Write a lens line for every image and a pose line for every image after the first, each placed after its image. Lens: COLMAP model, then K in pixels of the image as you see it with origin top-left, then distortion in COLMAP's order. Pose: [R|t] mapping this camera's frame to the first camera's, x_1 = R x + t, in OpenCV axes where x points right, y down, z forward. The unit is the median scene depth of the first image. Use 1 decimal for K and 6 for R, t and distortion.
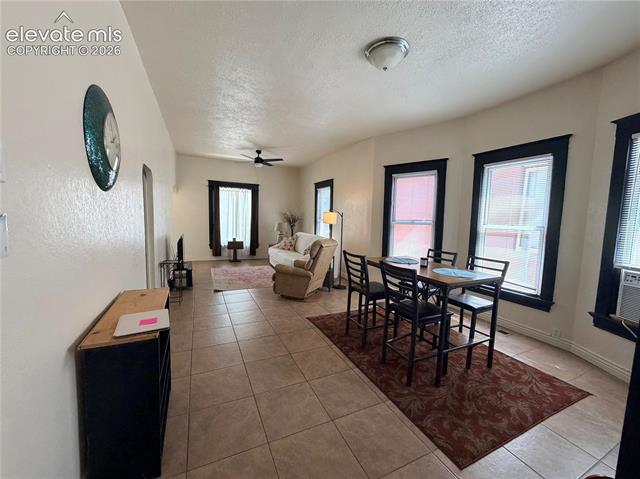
lens RADIAL K [[253.2, 0, 320.0], [0, 253.2, 239.5], [0, 0, 1]] dist [-0.000473, 0.000052]
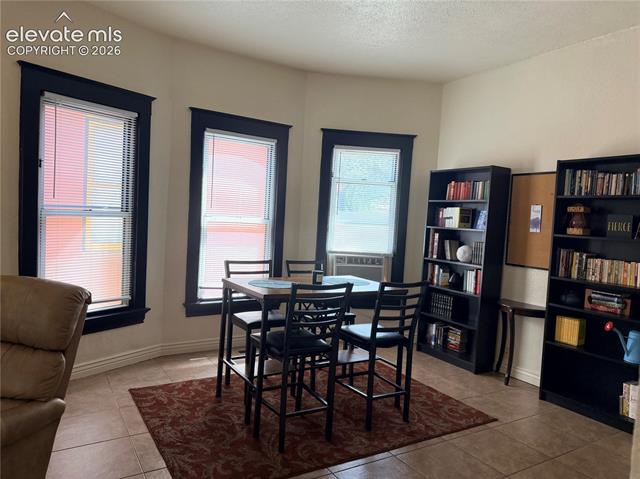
lens RADIAL K [[452.4, 0, 320.0], [0, 452.4, 239.5], [0, 0, 1]] dist [0.002094, -0.000862]
pose [[-0.103056, -0.079068, 0.991528, -0.497232], [0.036646, 0.995857, 0.083222, -0.070851], [-0.994000, 0.044912, -0.099731, 0.671754]]
